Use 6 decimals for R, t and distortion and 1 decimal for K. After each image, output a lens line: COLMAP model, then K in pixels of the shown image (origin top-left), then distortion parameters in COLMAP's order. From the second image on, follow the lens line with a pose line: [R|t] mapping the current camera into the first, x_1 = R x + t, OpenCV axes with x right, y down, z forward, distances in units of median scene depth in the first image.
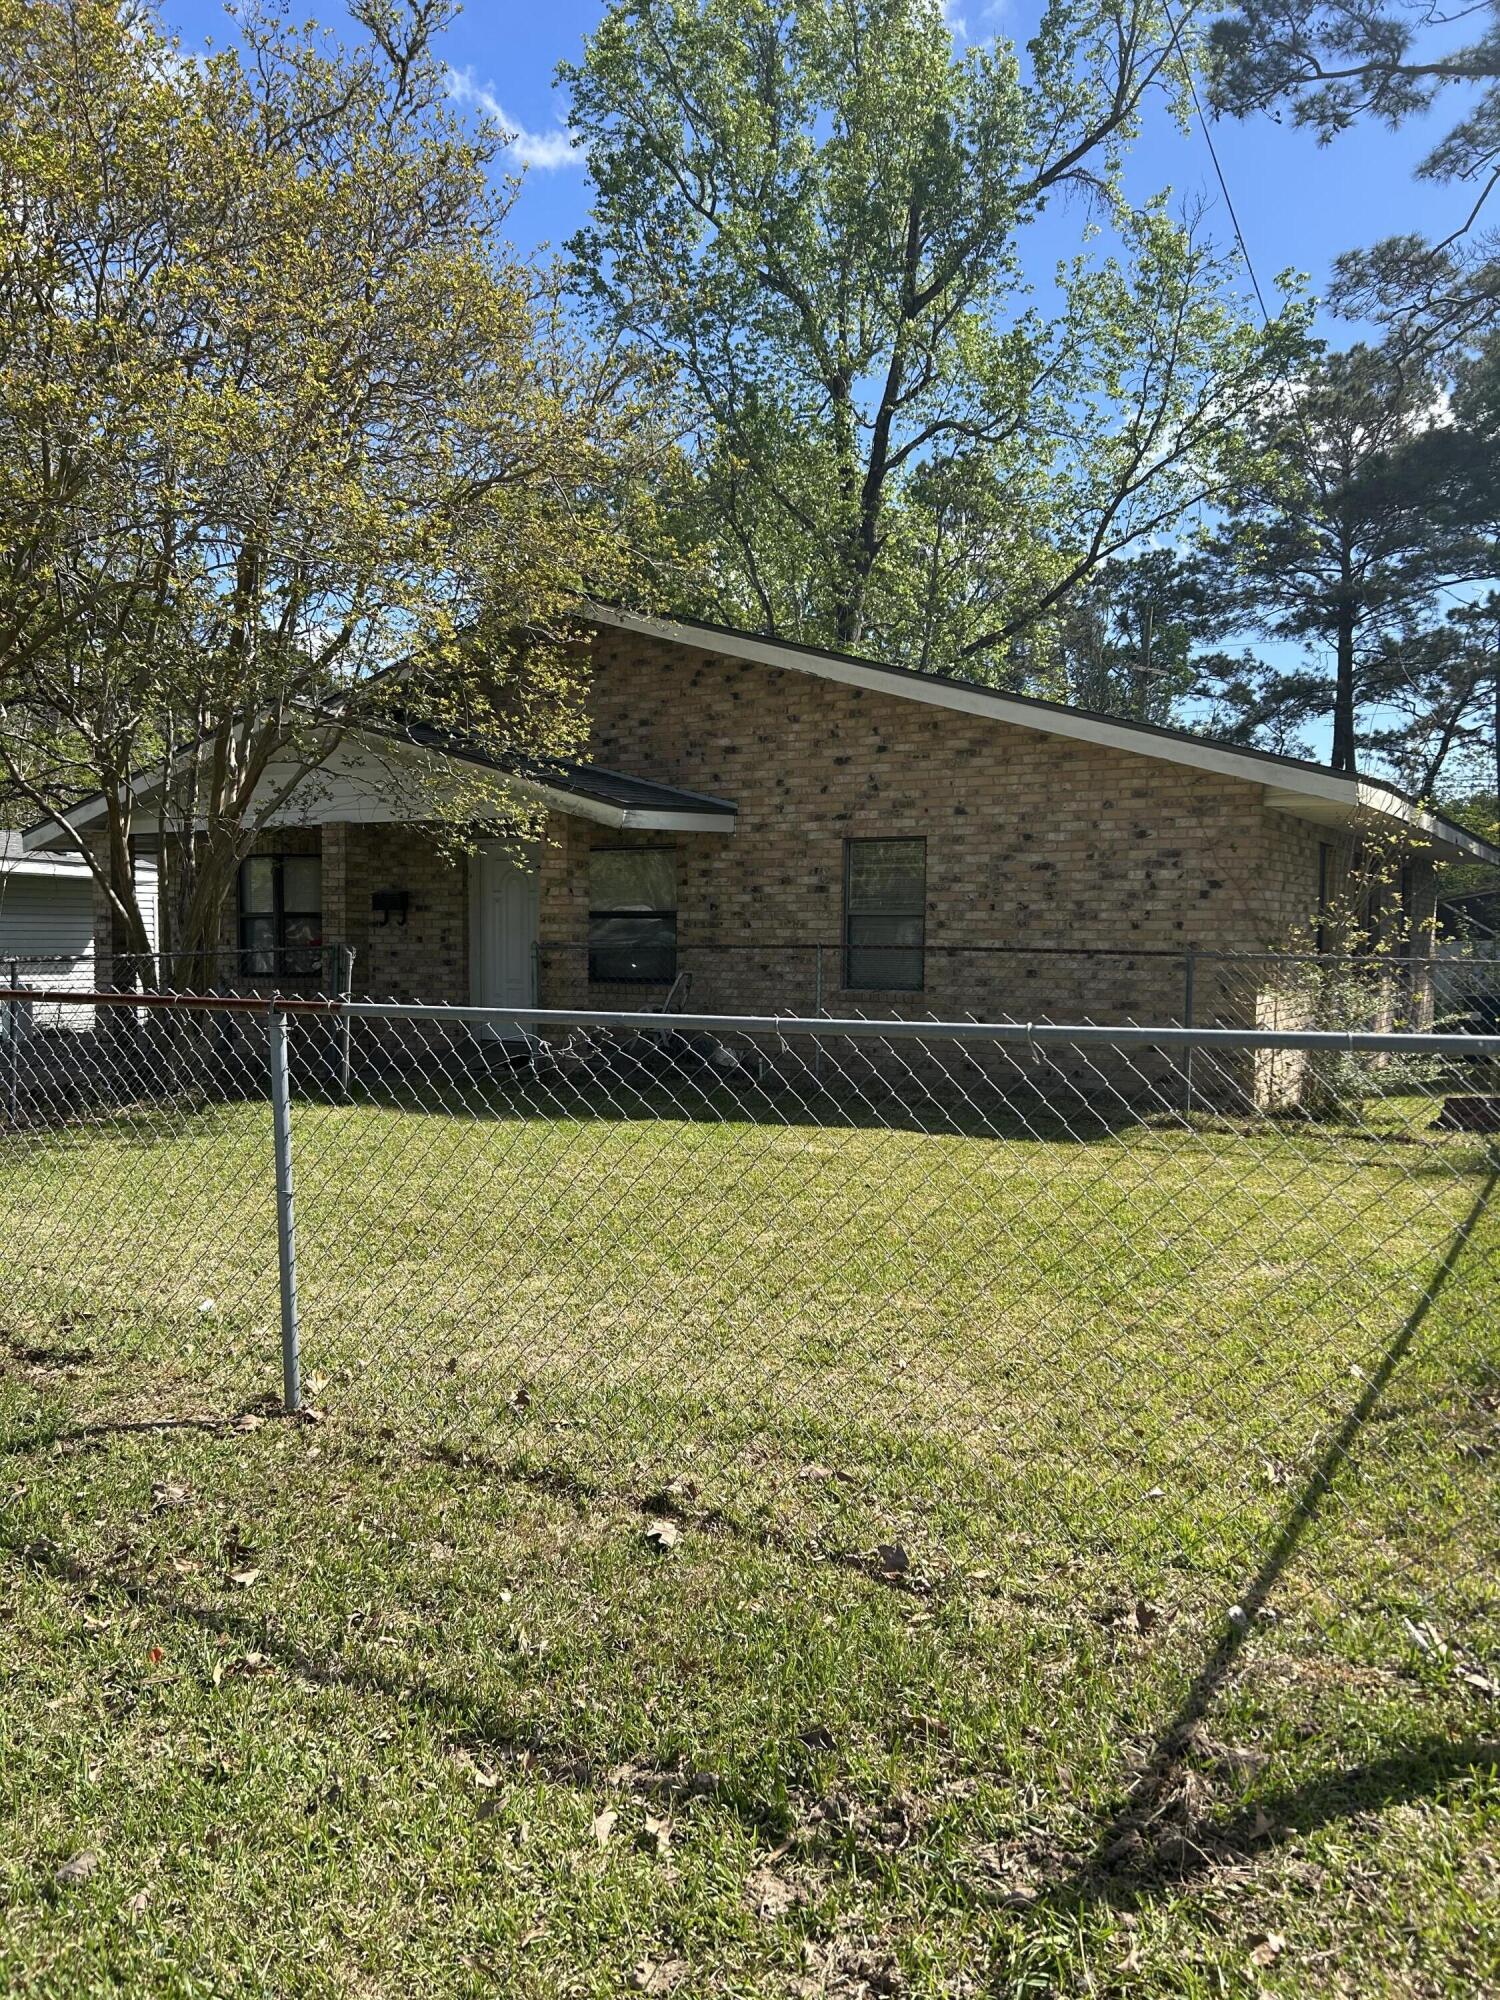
lens RADIAL K [[1503.4, 0, 749.7], [0, 1503.4, 999.7], [0, 0, 1]] dist [0.069147, 0.002476]
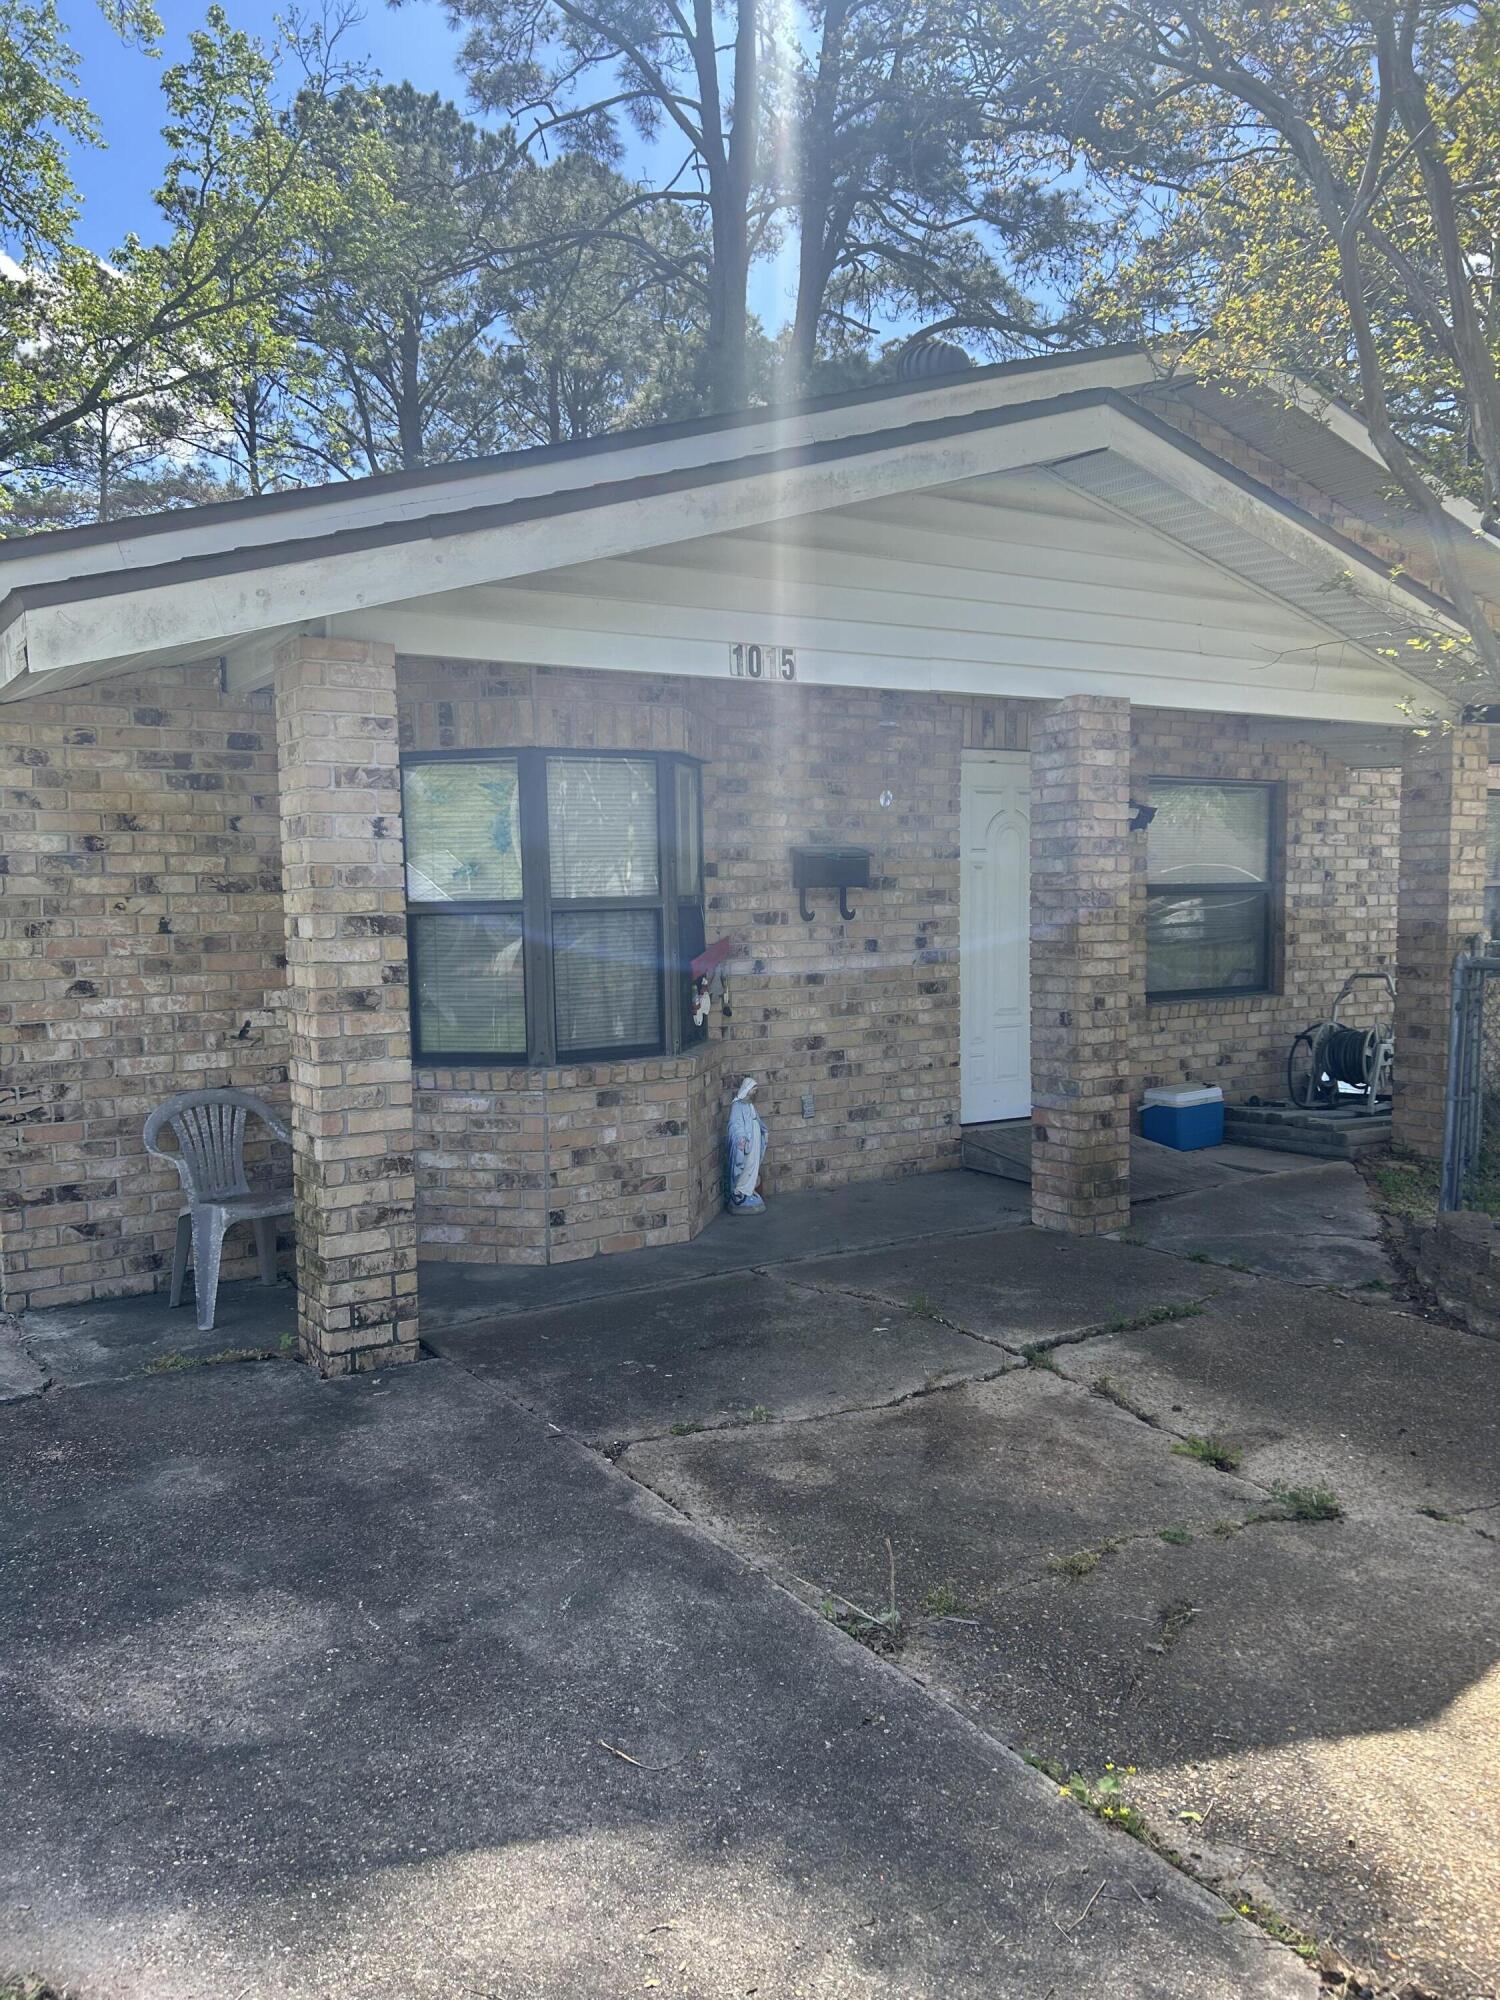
lens RADIAL K [[1503.4, 0, 750.4], [0, 1503.4, 1002.4], [0, 0, 1]] dist [0.069147, 0.002476]
pose [[0.463846, -0.077754, 0.882497, -0.740868], [0.055712, 0.996729, 0.058536, -0.057654], [-0.884162, 0.022014, 0.466661, 0.880888]]
